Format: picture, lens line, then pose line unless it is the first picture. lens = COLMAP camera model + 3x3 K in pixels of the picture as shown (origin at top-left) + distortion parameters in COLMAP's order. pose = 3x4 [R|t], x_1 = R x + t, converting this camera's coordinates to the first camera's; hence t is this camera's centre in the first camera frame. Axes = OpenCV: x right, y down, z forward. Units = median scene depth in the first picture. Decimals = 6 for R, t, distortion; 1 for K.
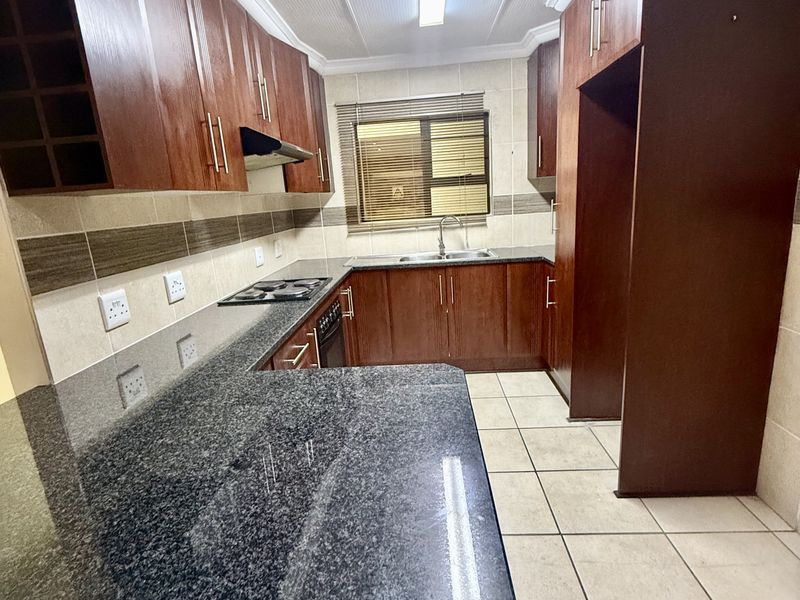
lens RADIAL K [[425.3, 0, 399.9], [0, 425.3, 299.1], [0, 0, 1]] dist [-0.004275, 0.001341]
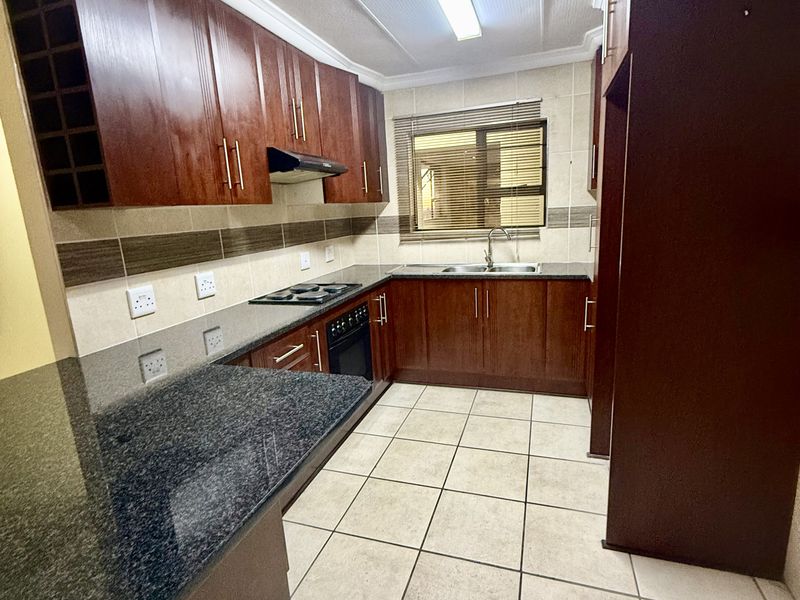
lens RADIAL K [[425.3, 0, 398.6], [0, 425.3, 299.5], [0, 0, 1]] dist [-0.004275, 0.001341]
pose [[0.964305, 0.070400, -0.255263, 0.231576], [-0.072531, 0.997366, 0.001068, -0.023887], [0.254666, 0.017485, 0.966871, 0.003978]]
